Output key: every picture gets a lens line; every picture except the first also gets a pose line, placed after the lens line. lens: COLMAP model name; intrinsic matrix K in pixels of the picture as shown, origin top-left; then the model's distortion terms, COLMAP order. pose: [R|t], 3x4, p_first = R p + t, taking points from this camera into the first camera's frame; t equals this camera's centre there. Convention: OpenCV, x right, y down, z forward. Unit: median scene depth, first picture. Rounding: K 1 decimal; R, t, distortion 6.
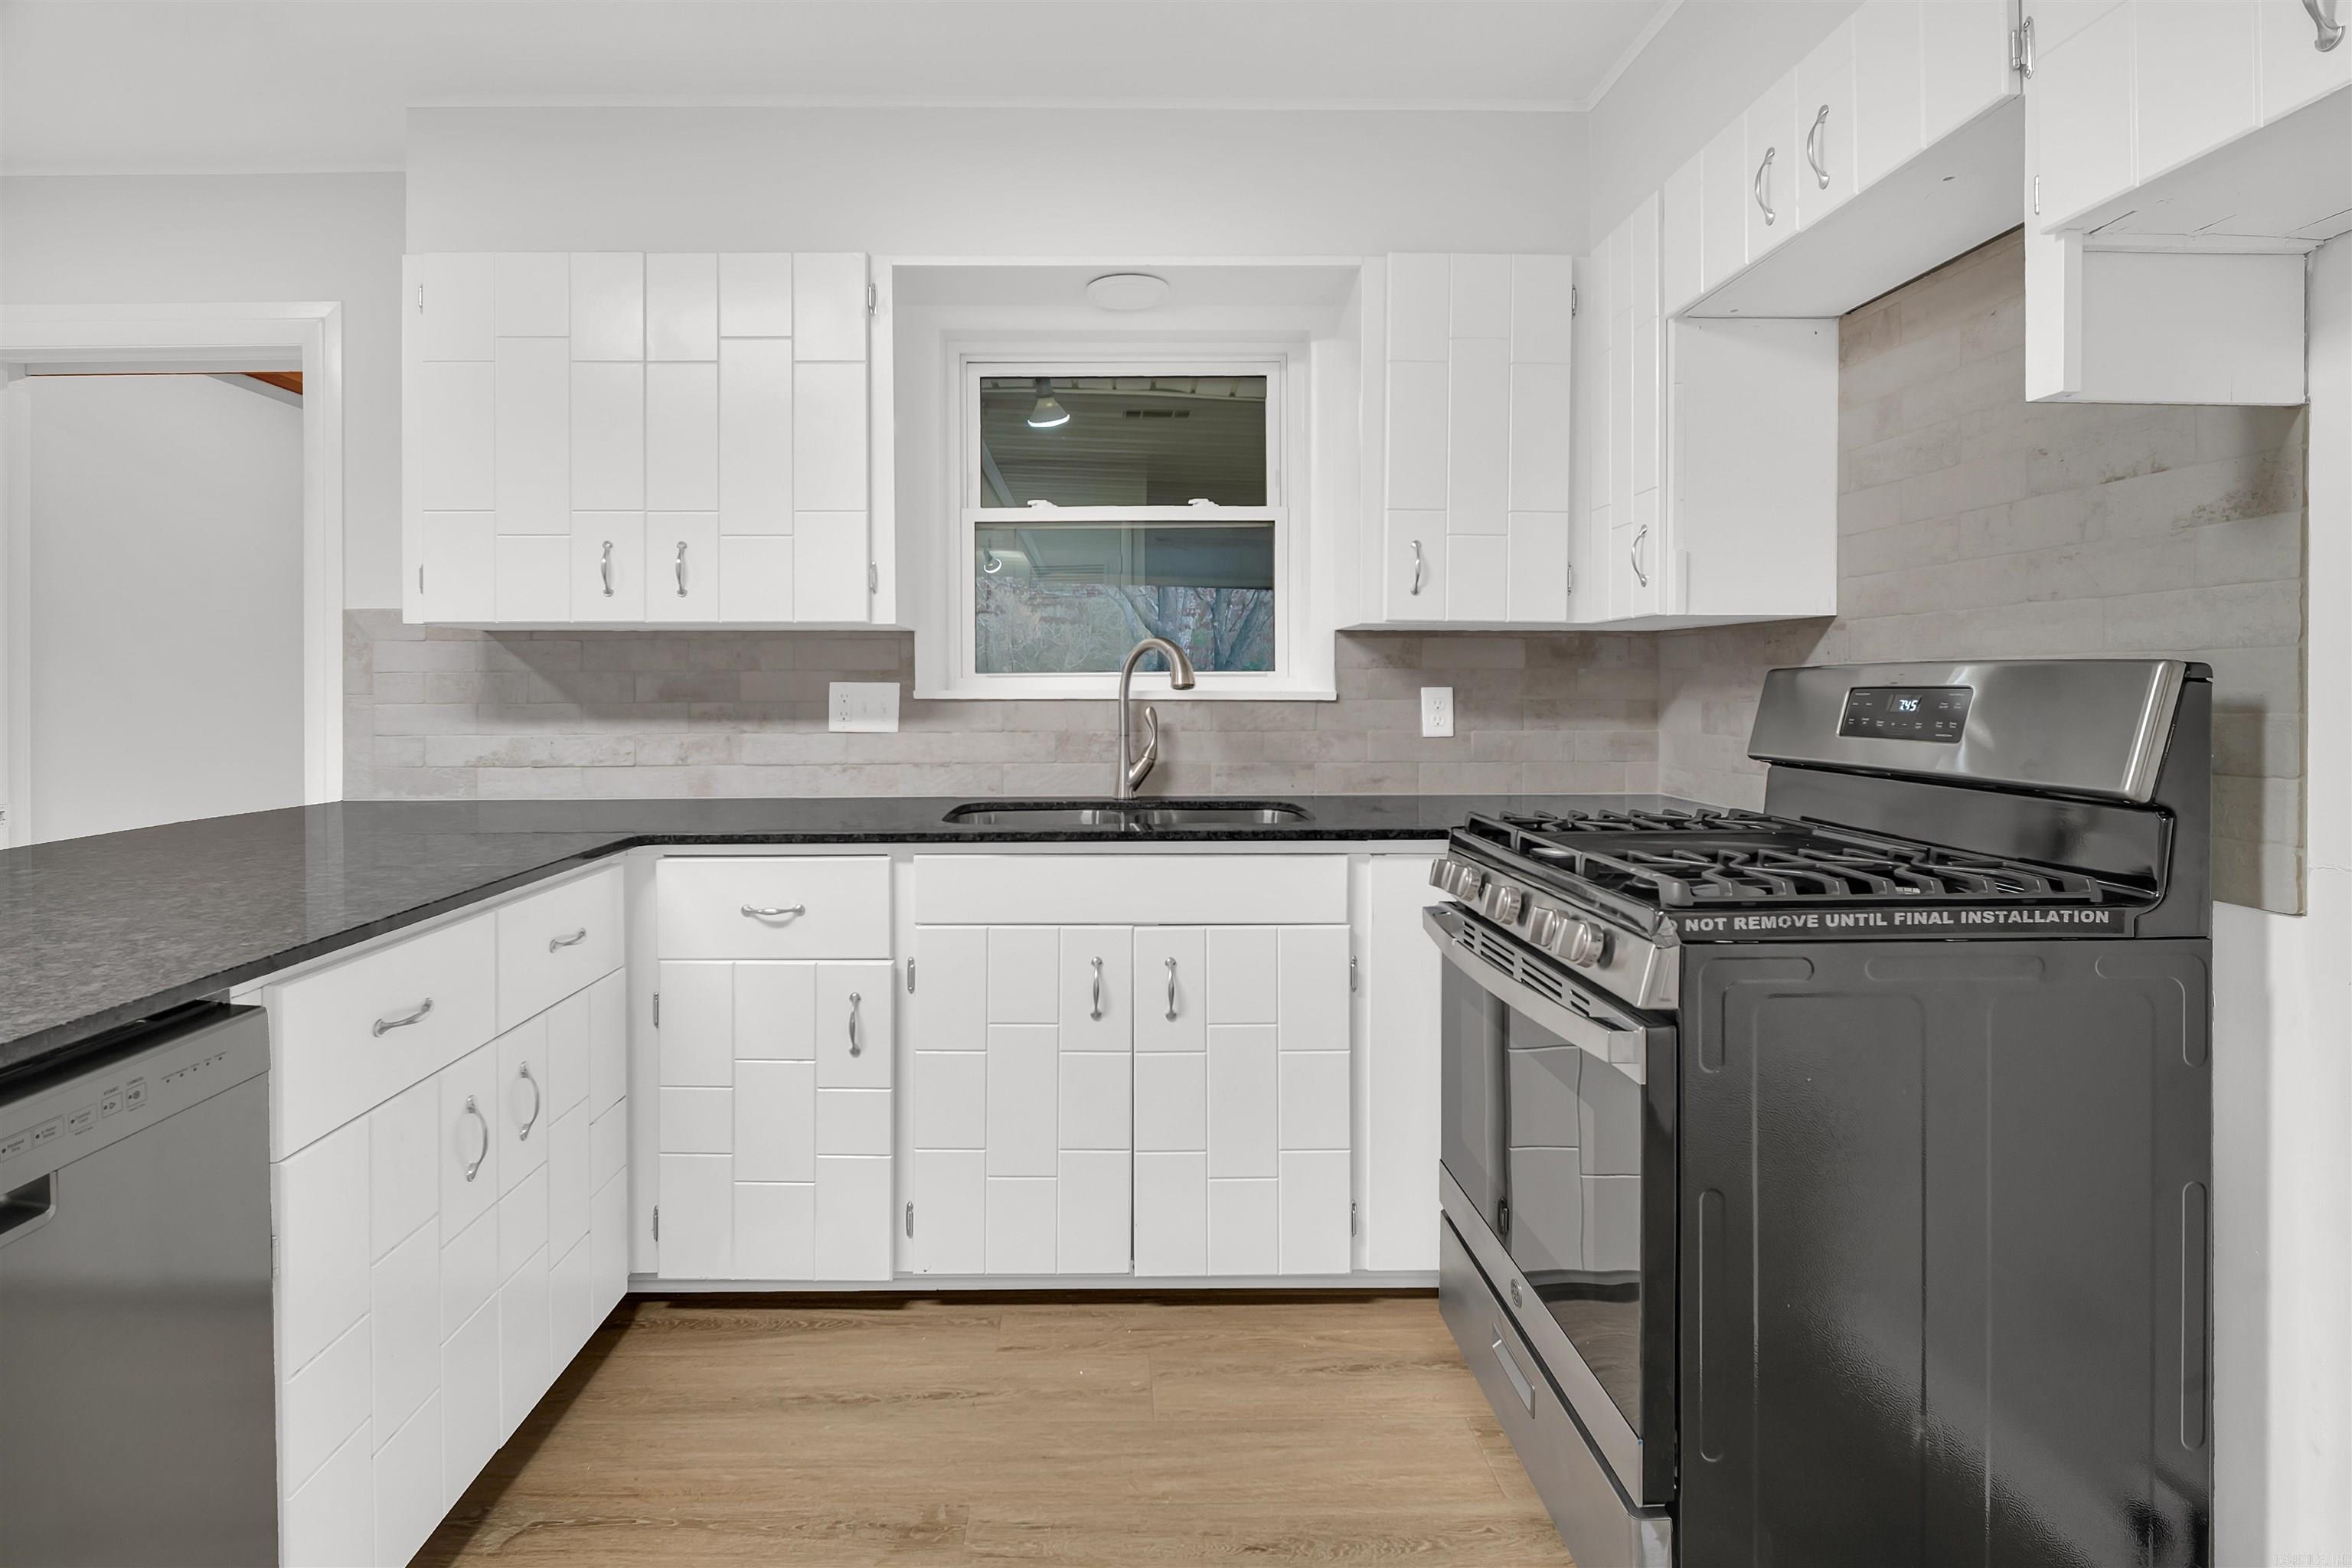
lens RADIAL K [[1095.2, 0, 1127.0], [0, 1095.2, 696.9], [0, 0, 1]] dist [-0.006113, -0.000423]
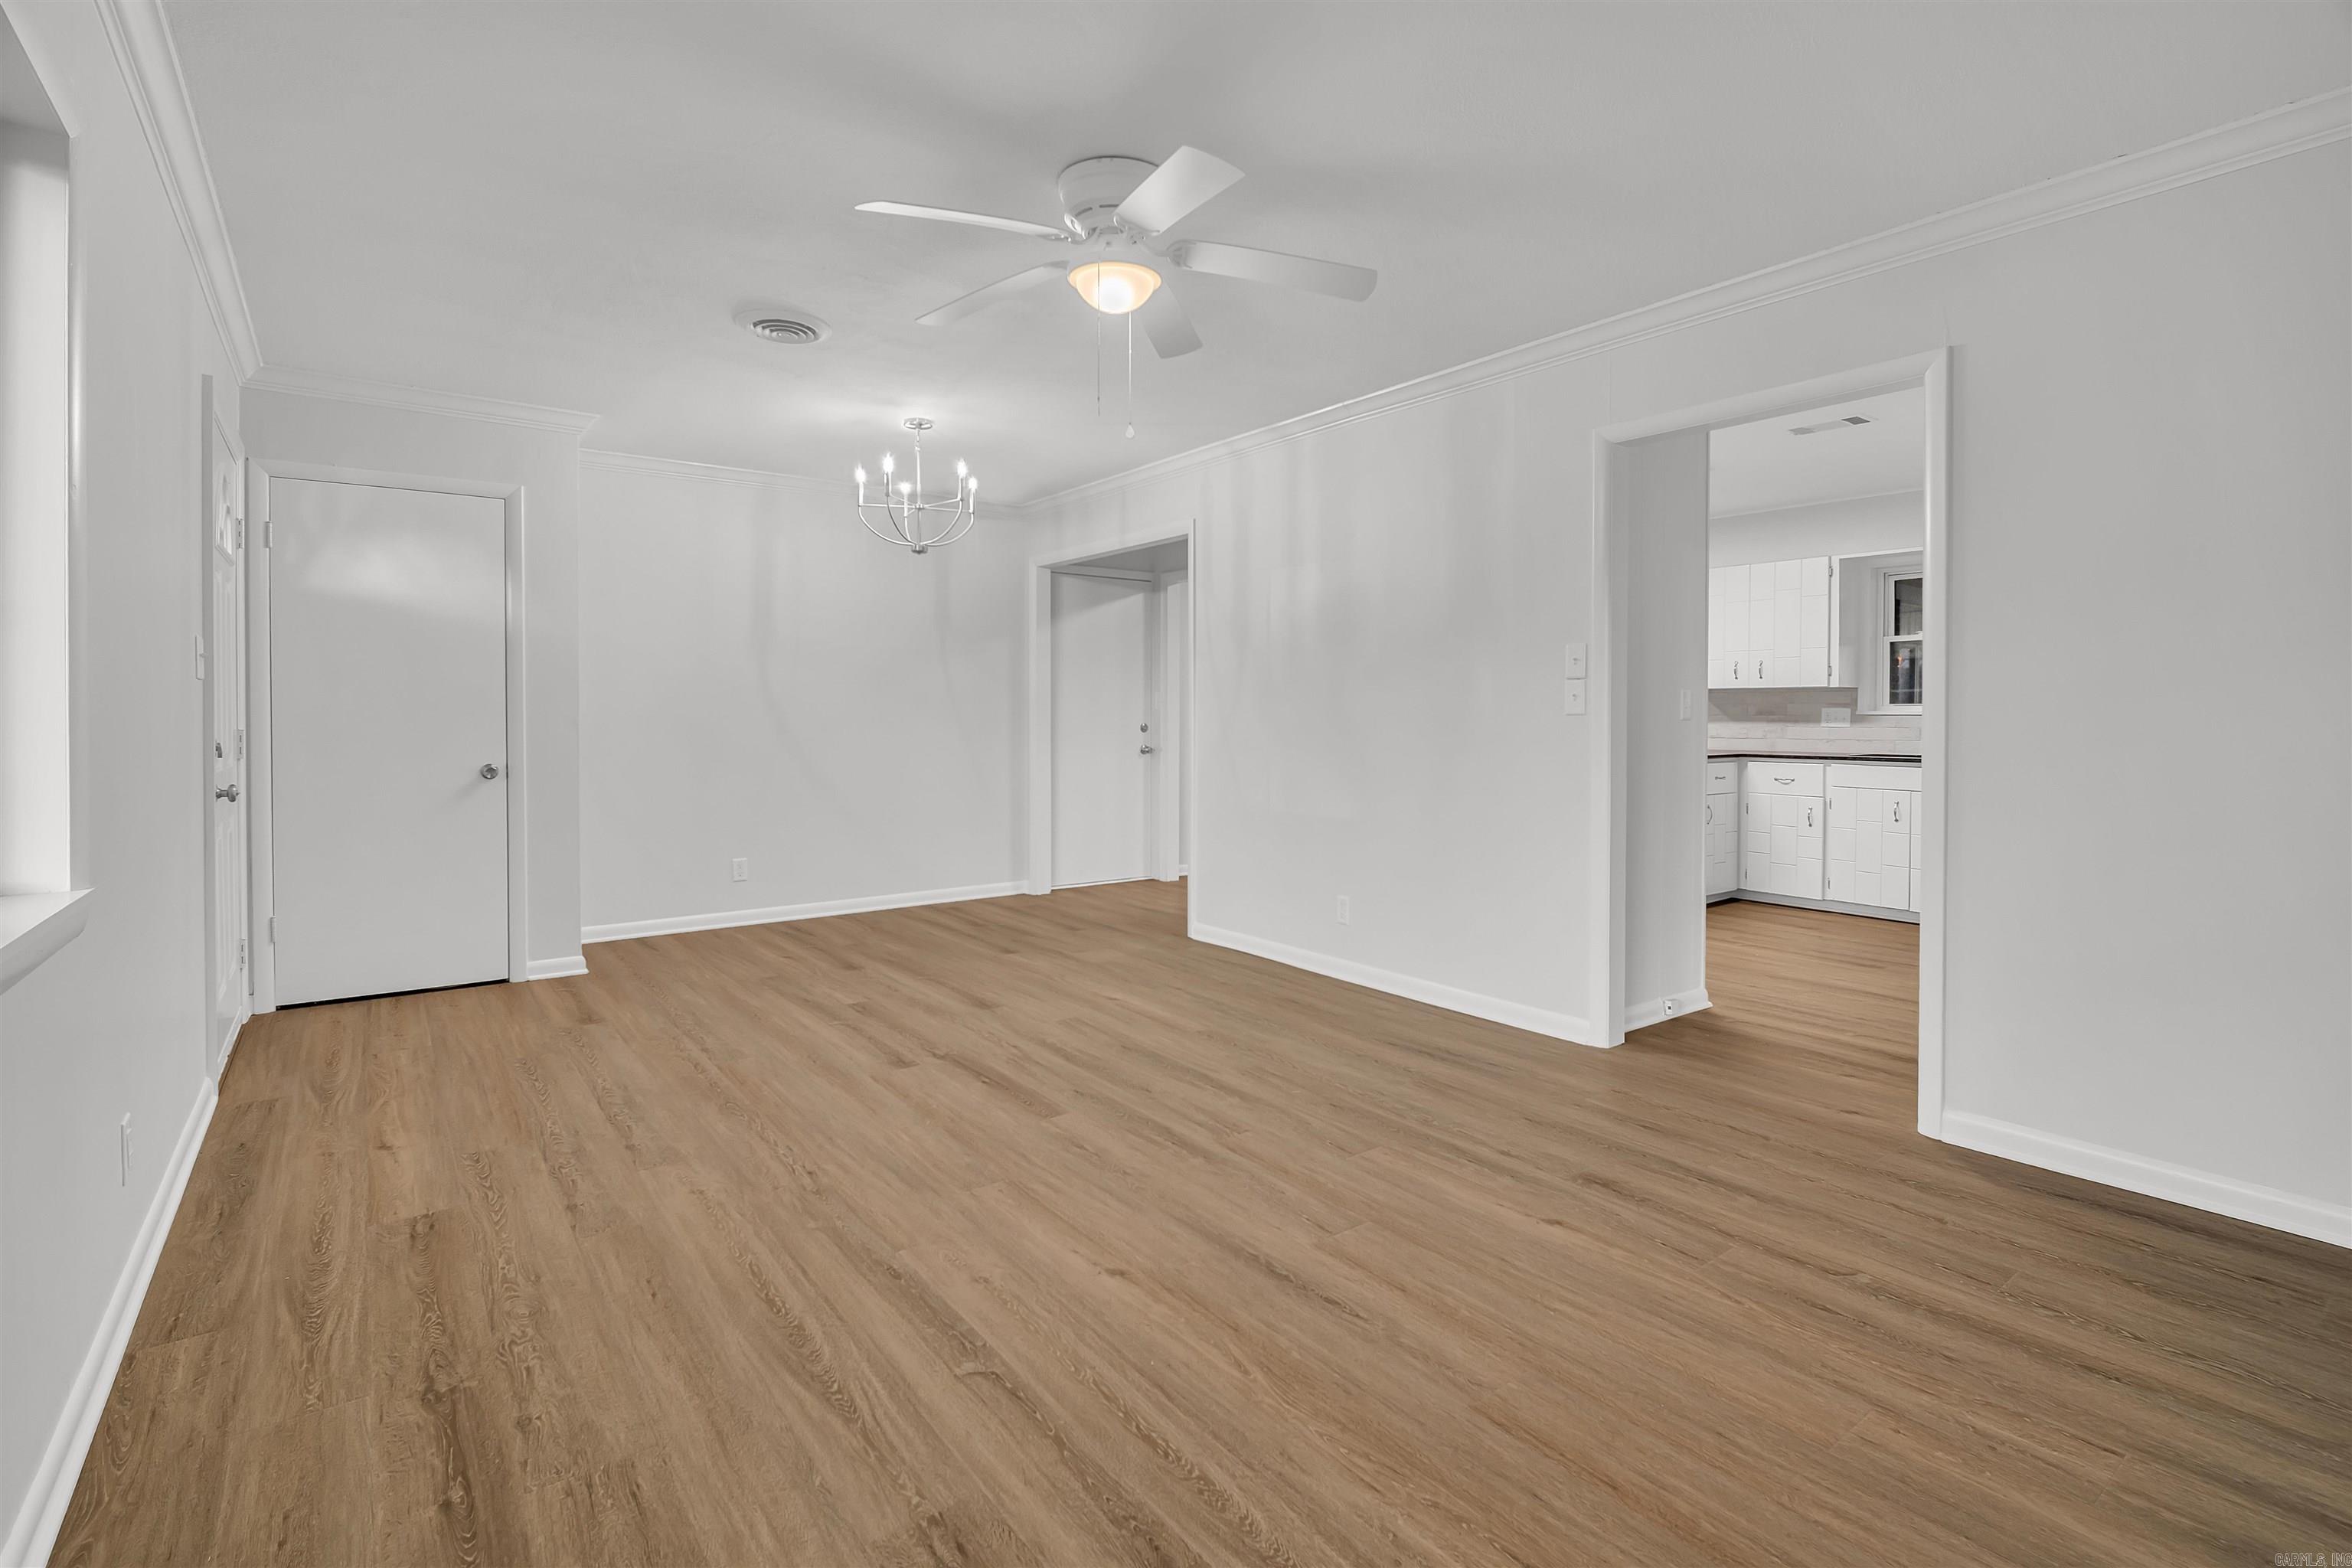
lens RADIAL K [[1095.2, 0, 1194.3], [0, 1095.2, 732.5], [0, 0, 1]] dist [-0.006113, -0.000423]
pose [[0.594479, 0.018049, -0.803909, 0.938301], [-0.009111, 0.999835, 0.015711, 0.018137], [0.804060, -0.002016, 0.594545, -1.760463]]
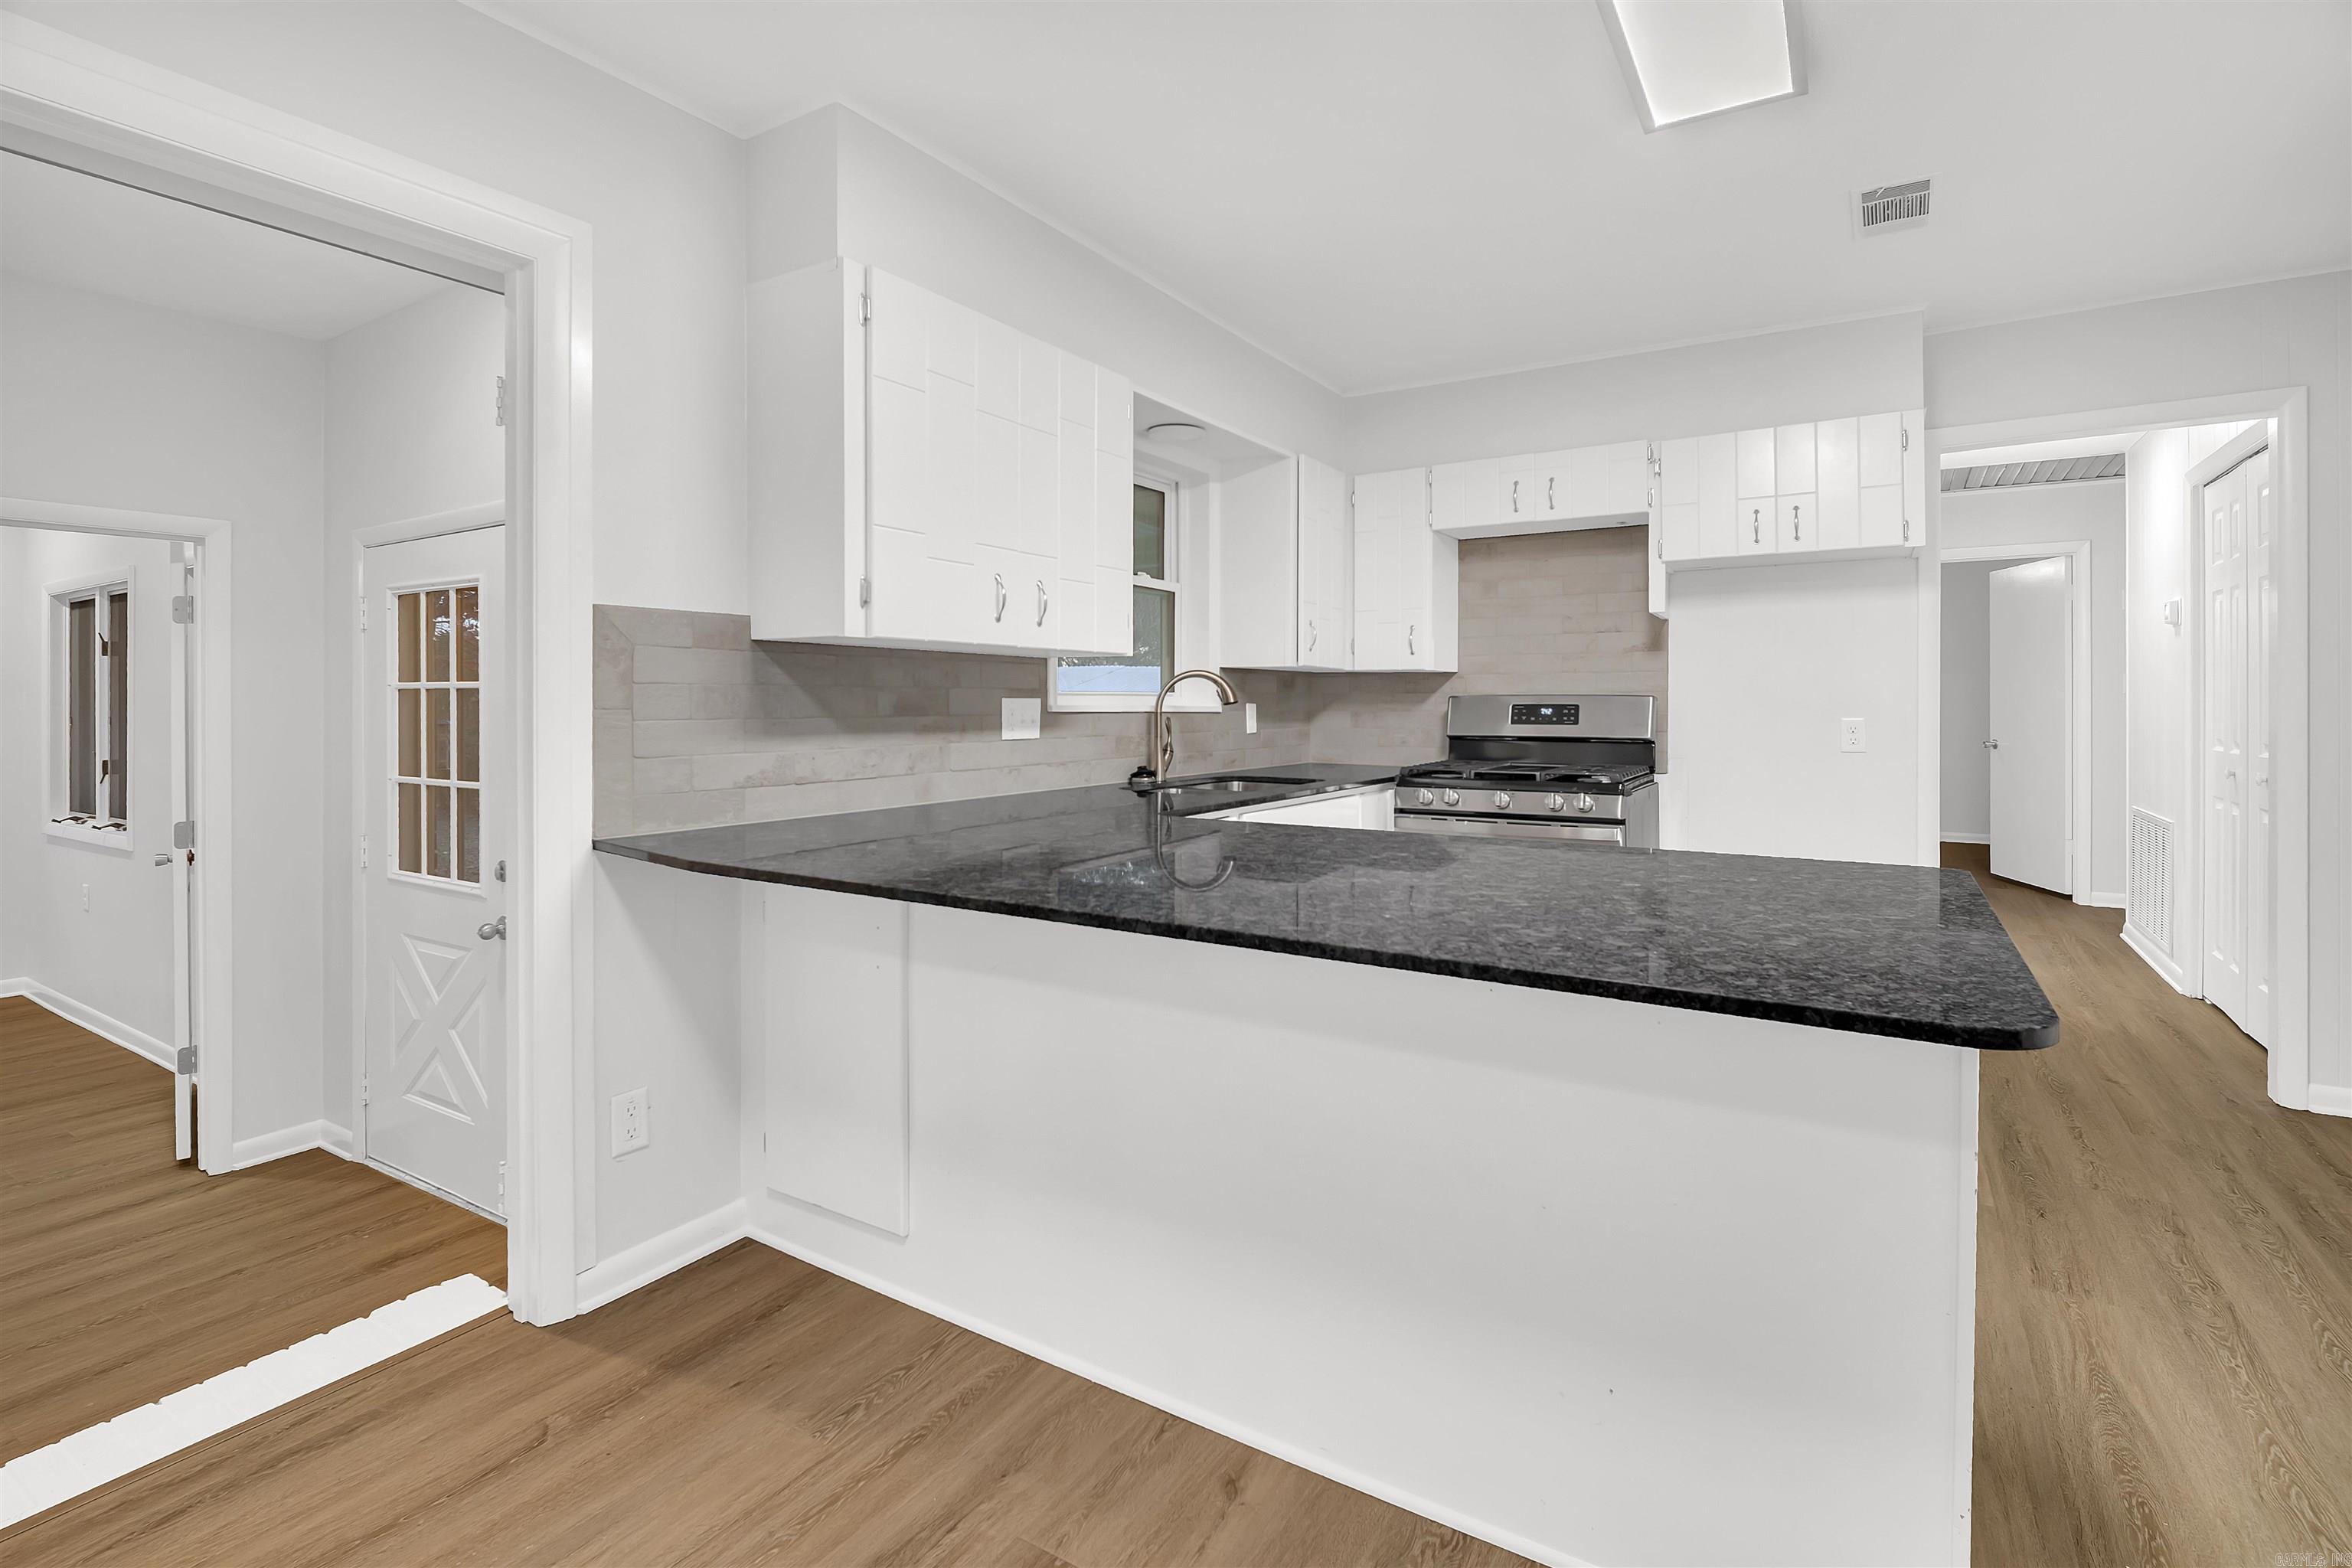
lens RADIAL K [[1095.2, 0, 1190.8], [0, 1095.2, 687.7], [0, 0, 1]] dist [-0.006113, -0.000423]
pose [[0.539691, 0.014219, 0.841743, -1.163481], [0.004269, 0.999798, -0.019626, -0.000397], [-0.841852, 0.014186, 0.539521, 0.191778]]
